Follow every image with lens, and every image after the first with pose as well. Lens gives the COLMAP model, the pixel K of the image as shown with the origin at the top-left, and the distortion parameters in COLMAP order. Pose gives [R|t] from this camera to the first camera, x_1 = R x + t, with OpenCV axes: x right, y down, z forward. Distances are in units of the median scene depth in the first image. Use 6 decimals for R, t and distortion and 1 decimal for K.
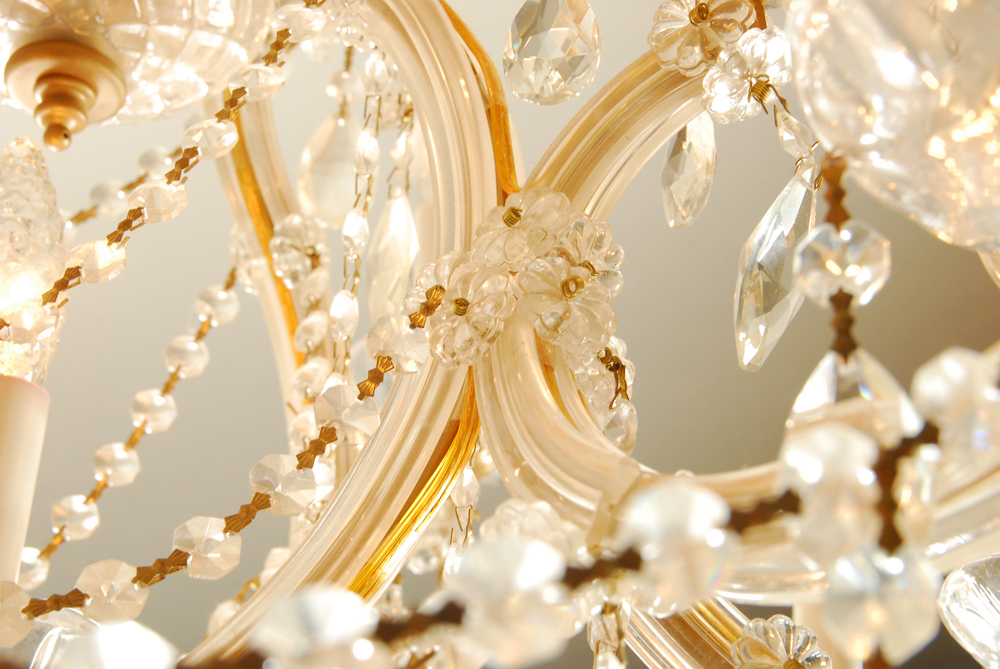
lens RADIAL K [[2031.5, 0, 500.2], [0, 2031.5, 359.4], [0, 0, 1]] dist [-0.000294, 0.186818]
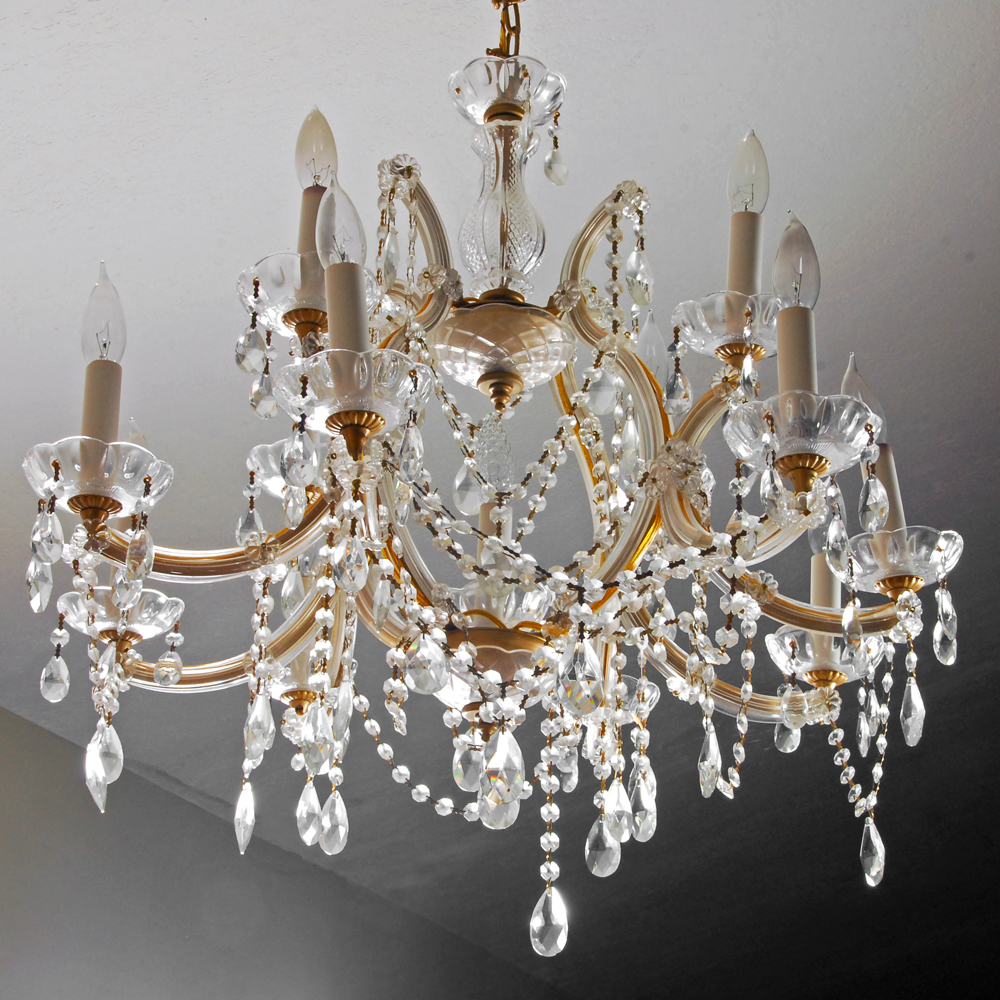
lens RADIAL K [[1863.0, 0, 499.8], [0, 1863.0, 500.2], [0, 0, 1]] dist [0.007853, 0.001772]
pose [[0.990394, -0.063519, -0.122818, 0.083035], [0.072754, 0.994731, 0.072232, -0.188590], [0.117582, -0.080474, 0.989797, -1.625993]]
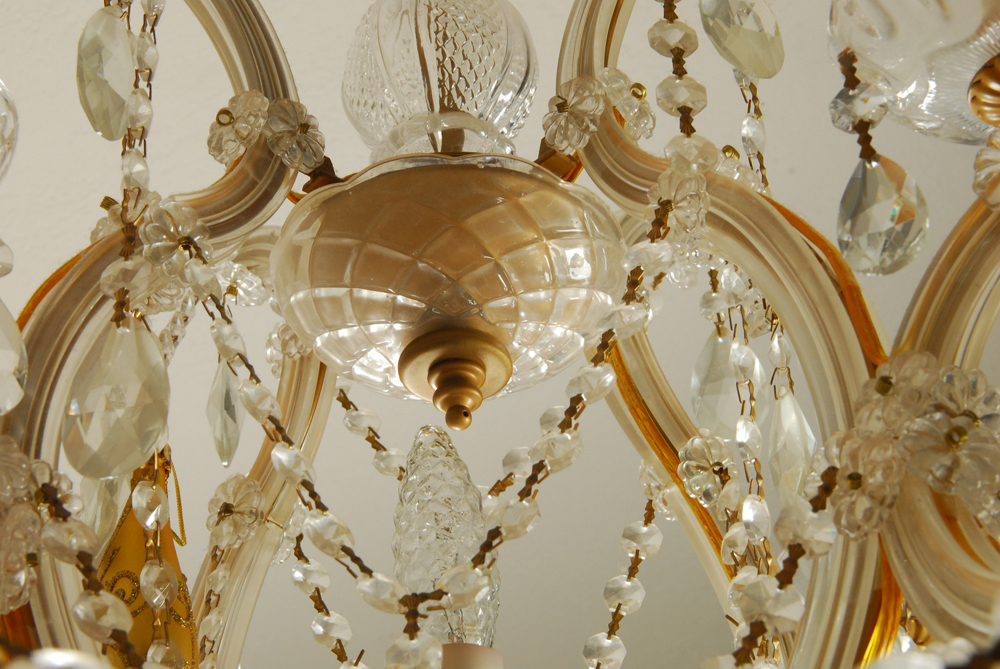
lens RADIAL K [[2072.6, 0, 500.0], [0, 2072.6, 334.5], [0, 0, 1]] dist [0.078998, 0.278366]
pose [[0.951038, -0.244330, -0.189286, 0.023217], [0.218740, 0.964756, -0.146282, 0.014885], [0.218356, 0.097715, 0.970965, -0.067566]]
